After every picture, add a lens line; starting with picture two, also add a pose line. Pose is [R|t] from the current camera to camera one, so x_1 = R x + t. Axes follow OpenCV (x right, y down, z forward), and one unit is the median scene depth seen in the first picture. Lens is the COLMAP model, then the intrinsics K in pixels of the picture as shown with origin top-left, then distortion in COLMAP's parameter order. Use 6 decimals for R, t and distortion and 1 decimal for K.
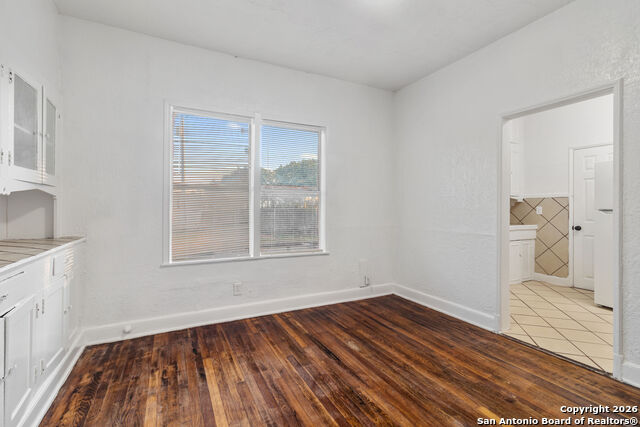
lens RADIAL K [[295.9, 0, 320.3], [0, 295.9, 207.9], [0, 0, 1]] dist [0.005016, -0.000098]
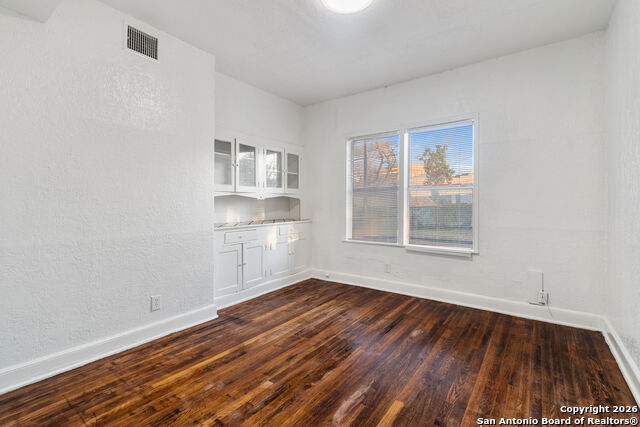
lens RADIAL K [[295.9, 0, 320.3], [0, 295.9, 207.9], [0, 0, 1]] dist [0.005016, -0.000098]
pose [[0.448792, 0.011604, -0.893561, 0.923319], [0.002910, 0.999891, 0.014447, -0.004740], [0.893631, -0.009084, 0.448710, 0.214303]]
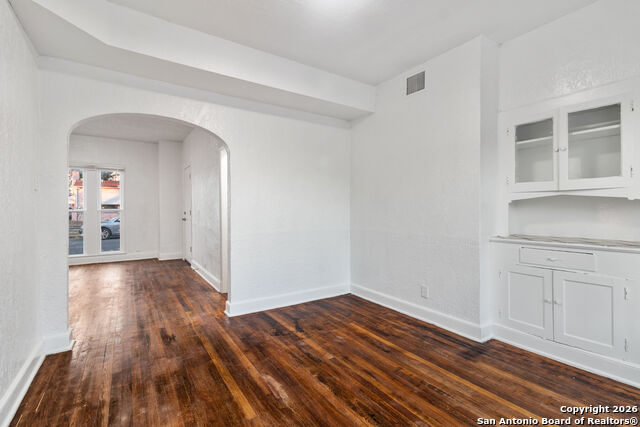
lens RADIAL K [[295.9, 0, 320.3], [0, 295.9, 207.9], [0, 0, 1]] dist [0.005016, -0.000098]
pose [[-0.993848, 0.000819, -0.110753, 0.297638], [0.001751, 0.999964, -0.008326, -0.001048], [0.110742, -0.008469, -0.993813, 1.396722]]
